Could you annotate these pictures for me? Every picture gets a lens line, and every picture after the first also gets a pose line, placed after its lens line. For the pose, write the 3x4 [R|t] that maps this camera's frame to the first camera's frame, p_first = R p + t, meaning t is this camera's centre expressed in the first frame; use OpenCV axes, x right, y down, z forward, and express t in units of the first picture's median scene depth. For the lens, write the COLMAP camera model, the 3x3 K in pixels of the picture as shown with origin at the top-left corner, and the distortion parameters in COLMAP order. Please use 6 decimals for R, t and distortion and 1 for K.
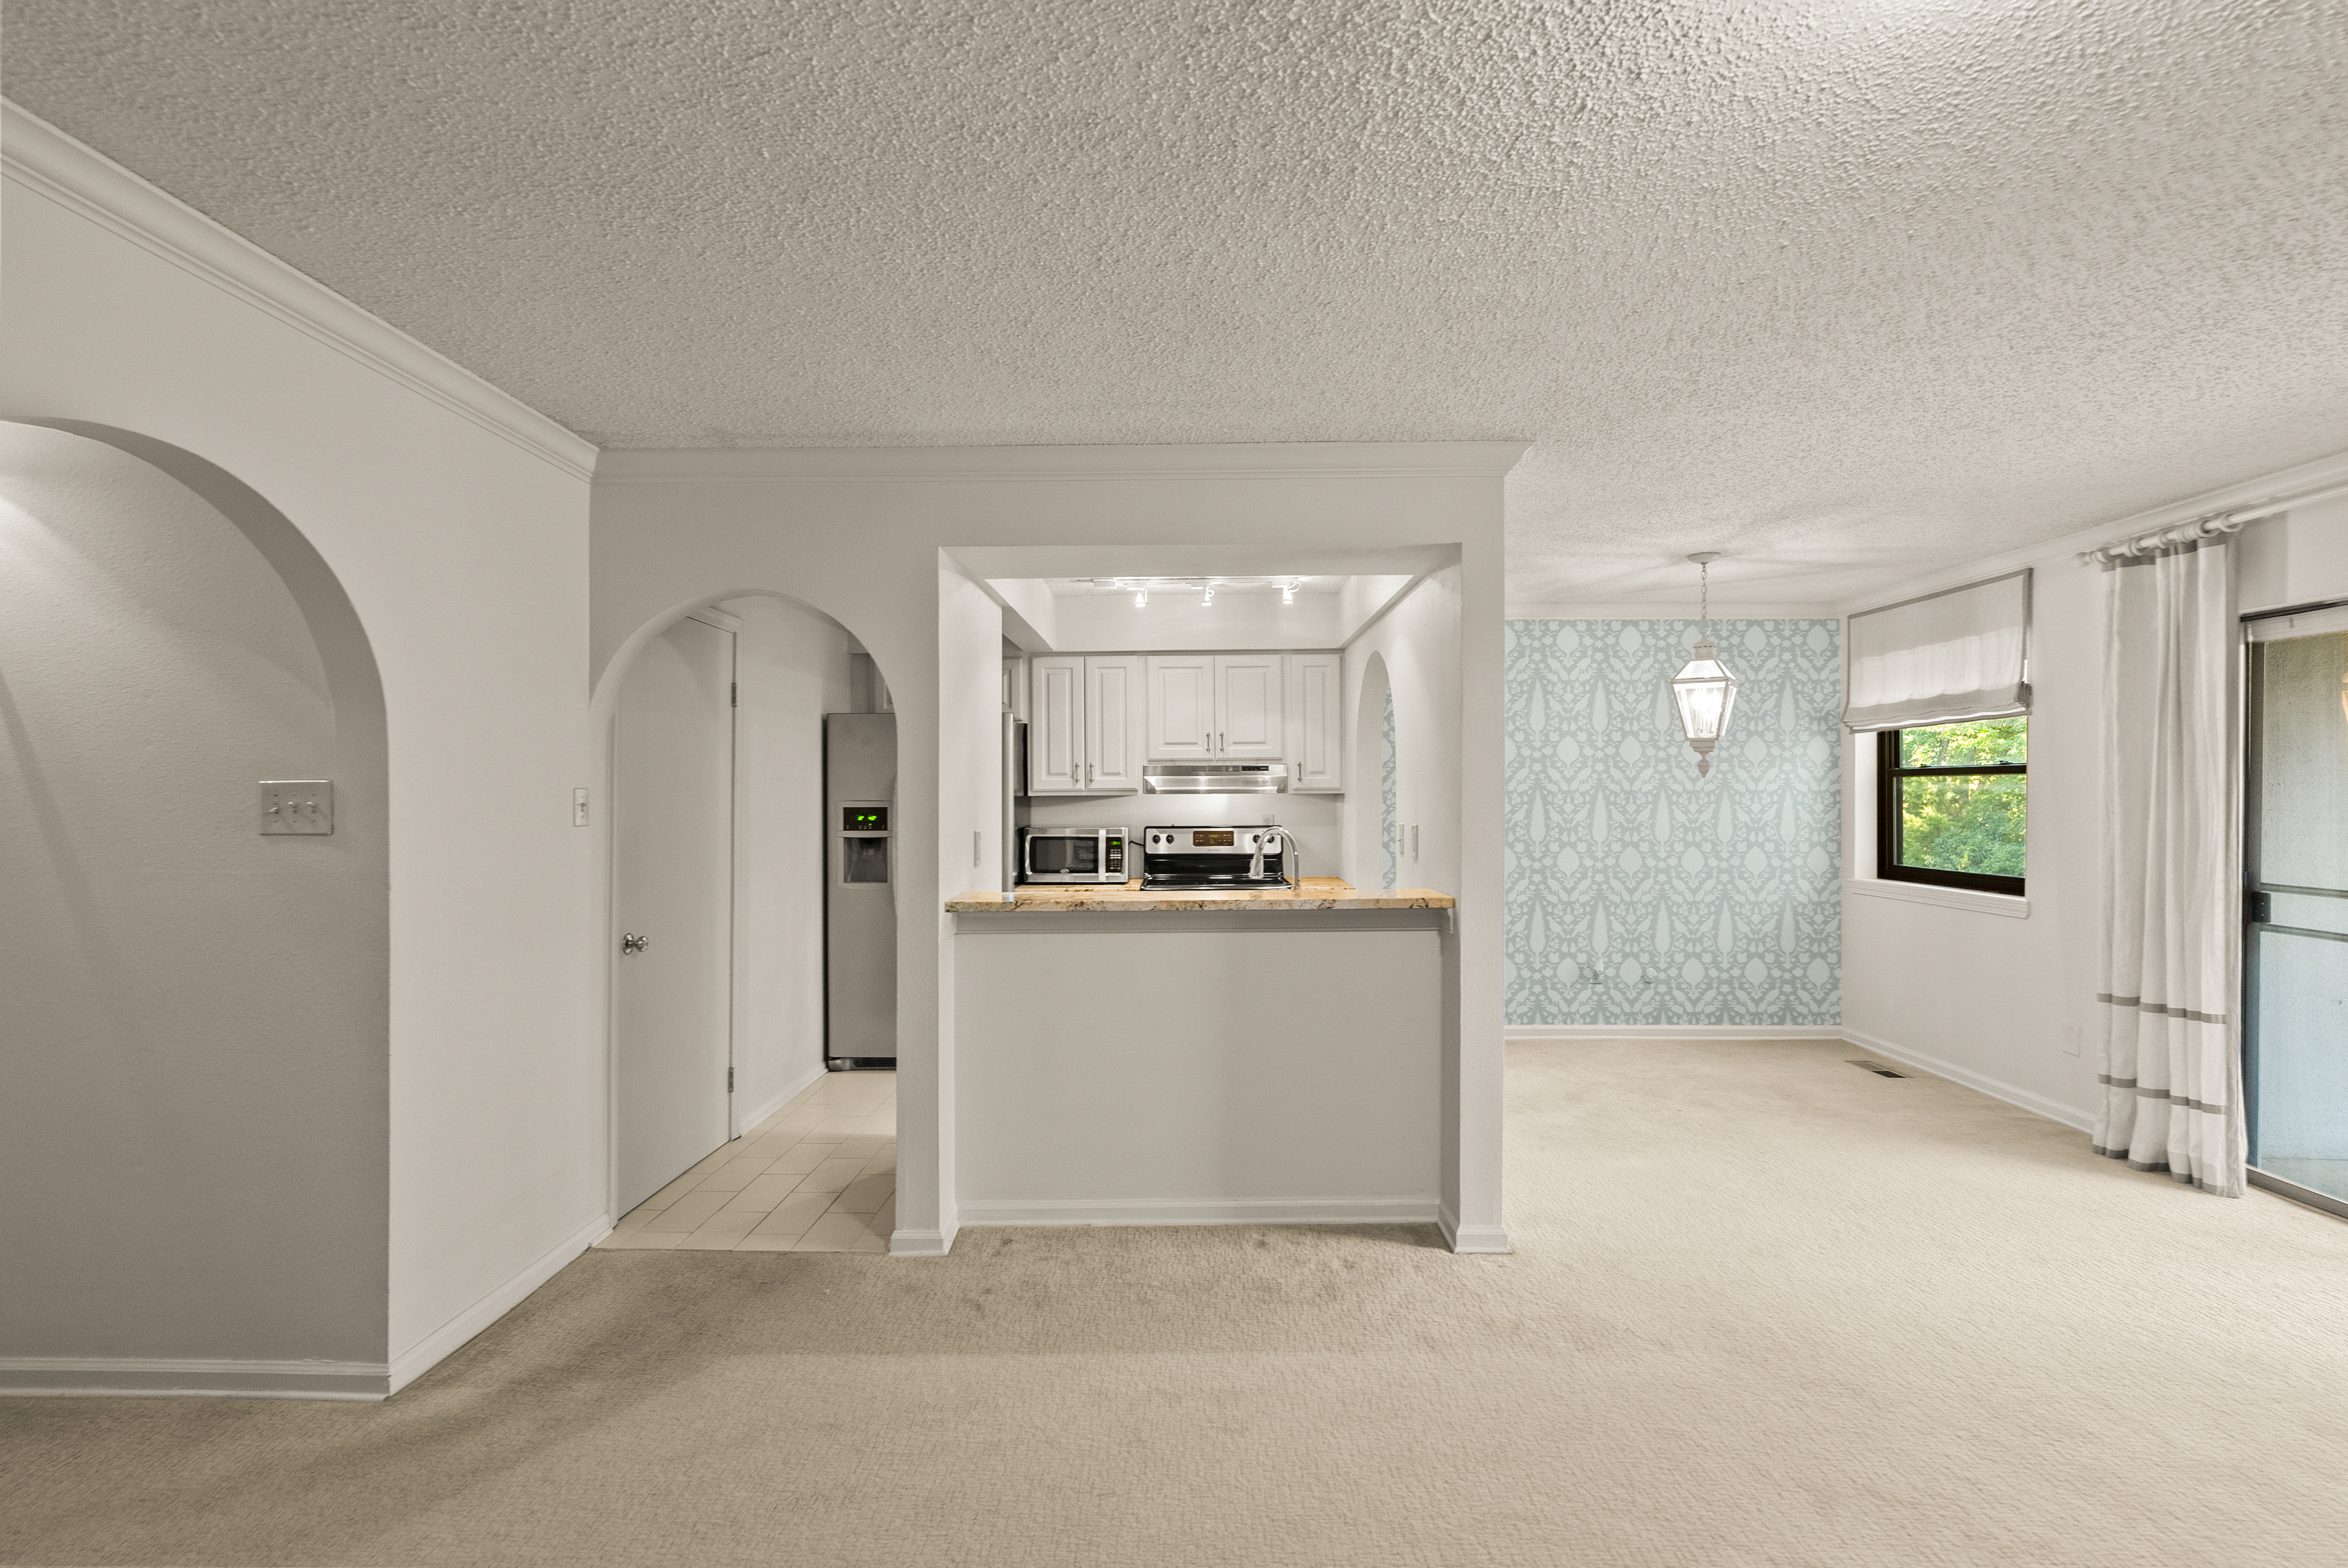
lens RADIAL K [[1075.0, 0, 1186.4], [0, 1075.0, 785.9], [0, 0, 1]] dist [-0.005883, 0.002729]
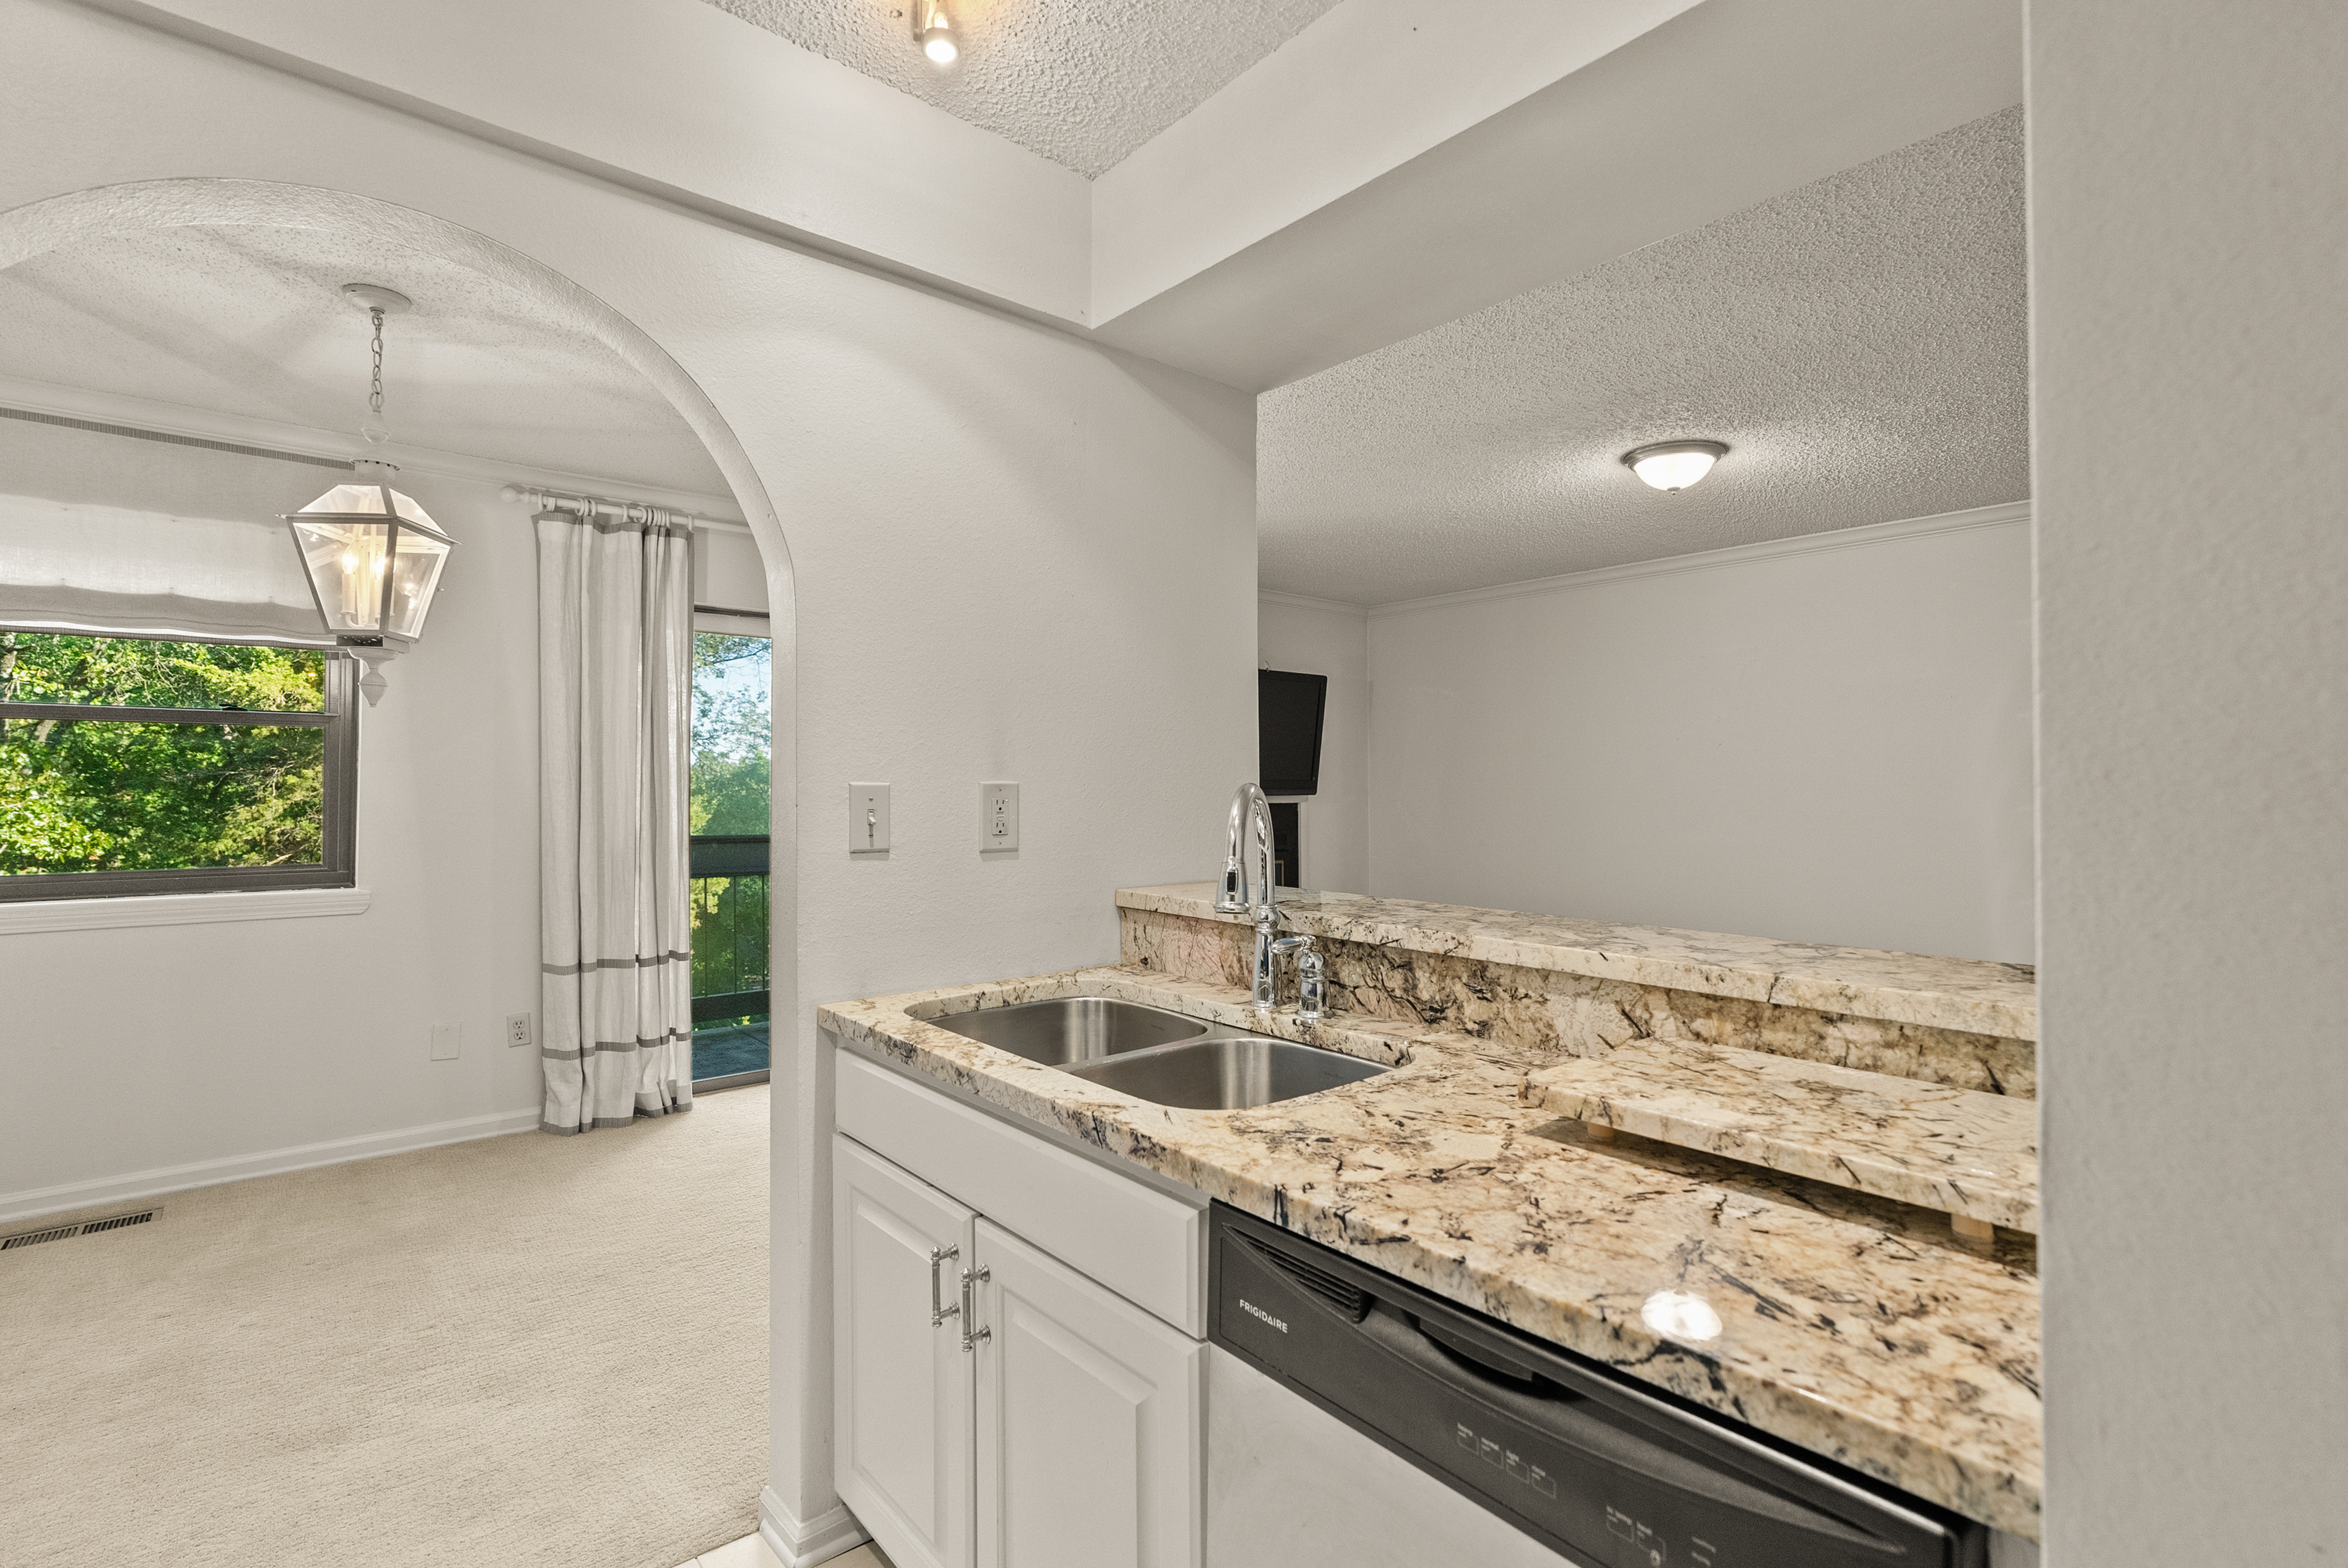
lens RADIAL K [[1075.0, 0, 1178.9], [0, 1075.0, 770.2], [0, 0, 1]] dist [-0.005883, 0.002729]
pose [[-0.653947, 0.014338, 0.756404, -0.160420], [-0.005536, 0.999703, -0.023736, 0.029608], [-0.756520, -0.019709, -0.653674, 0.887778]]
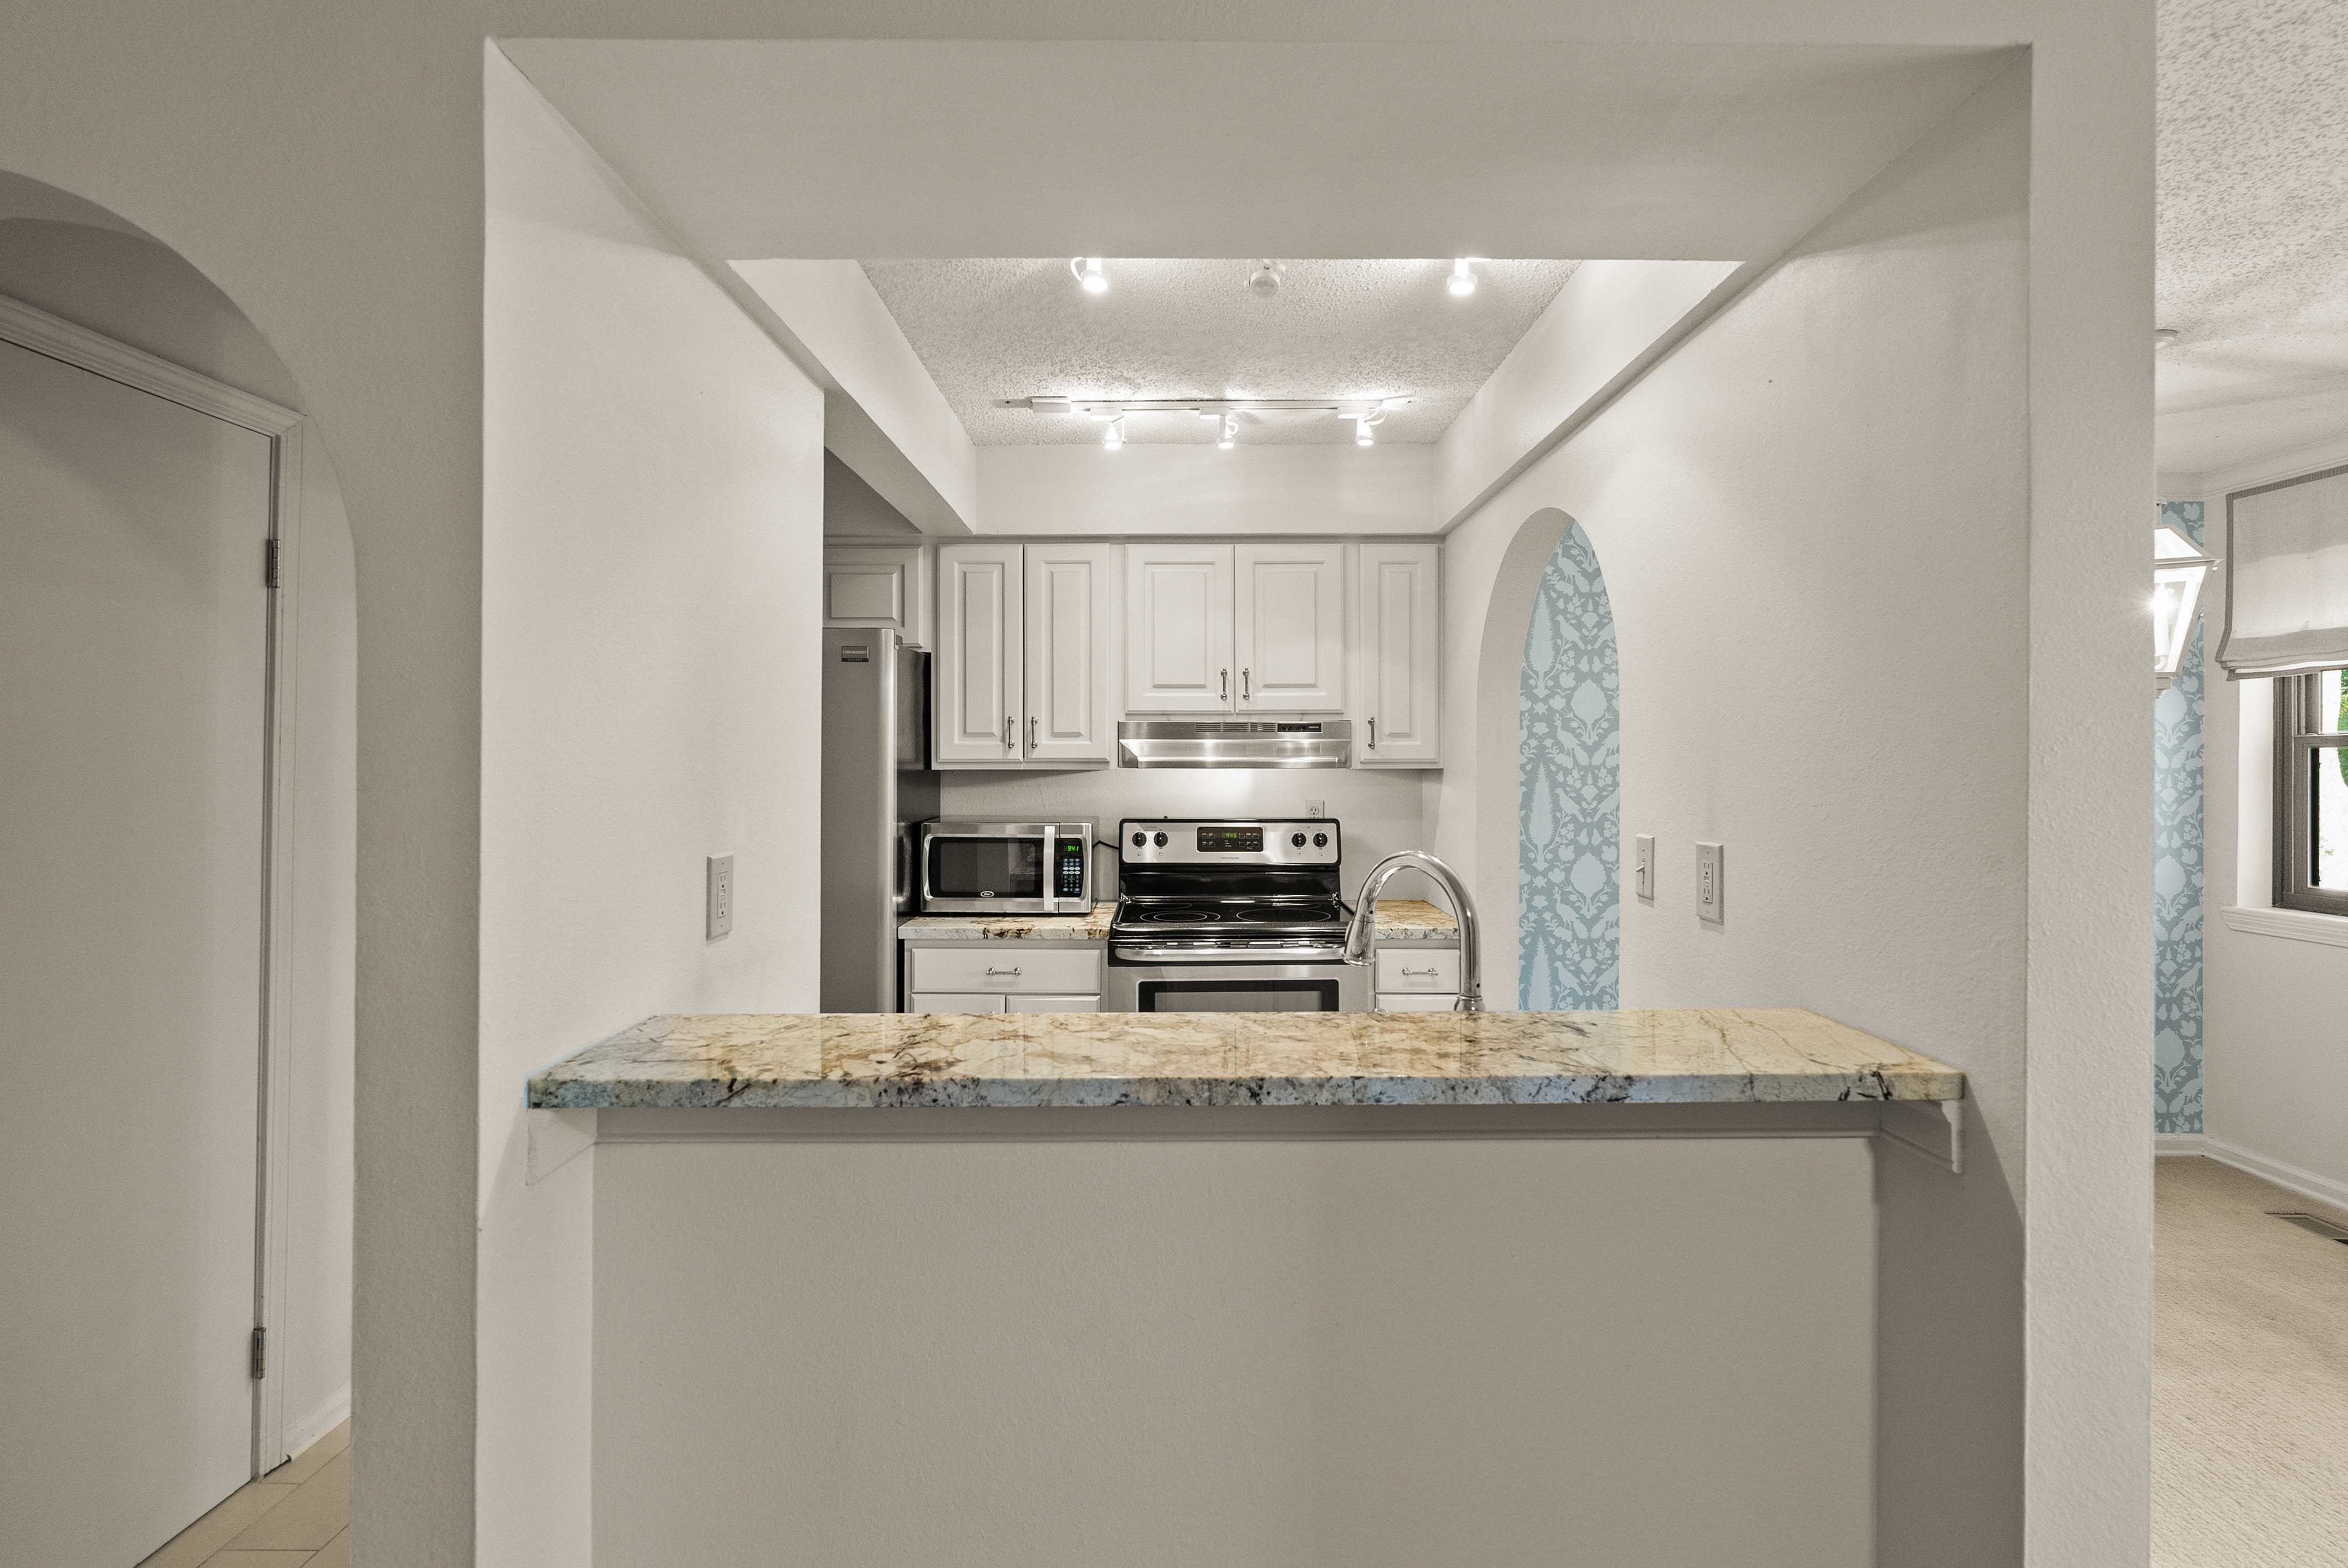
lens RADIAL K [[1075.0, 0, 1178.7], [0, 1075.0, 754.7], [0, 0, 1]] dist [-0.005883, 0.002729]
pose [[0.999972, 0.006043, 0.004333, -0.008020], [-0.006038, 0.999981, -0.001273, 0.000579], [-0.004340, 0.001246, 0.999990, 0.386078]]
